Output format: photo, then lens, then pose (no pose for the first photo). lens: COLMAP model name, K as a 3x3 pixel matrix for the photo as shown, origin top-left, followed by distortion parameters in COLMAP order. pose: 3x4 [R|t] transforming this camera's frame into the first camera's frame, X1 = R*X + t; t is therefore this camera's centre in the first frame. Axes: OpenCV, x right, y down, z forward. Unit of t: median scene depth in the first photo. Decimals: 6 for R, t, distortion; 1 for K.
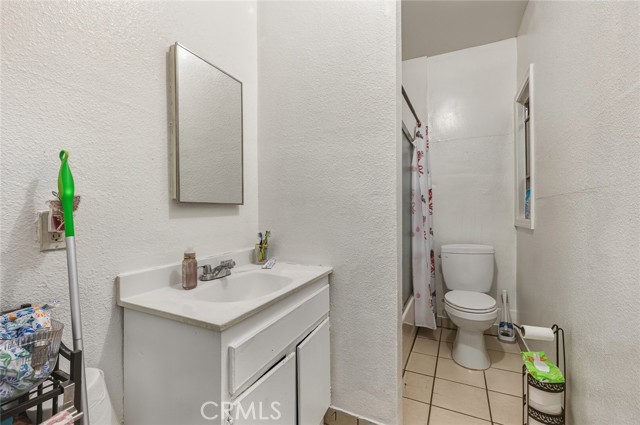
lens RADIAL K [[281.9, 0, 319.1], [0, 281.9, 209.7], [0, 0, 1]] dist [-0.000468, 0.002334]
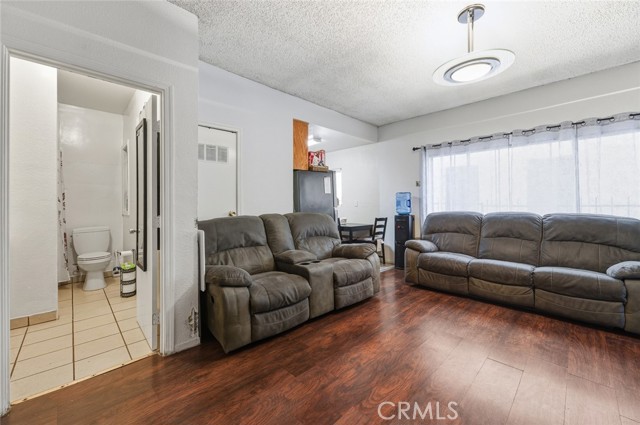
lens RADIAL K [[255.9, 0, 317.6], [0, 255.9, 202.2], [0, 0, 1]] dist [0.001821, 0.001424]
pose [[0.360310, 0.008123, 0.932797, -0.424066], [0.008620, 0.999890, -0.012037, 0.005418], [-0.932793, 0.012377, 0.360200, -0.815686]]
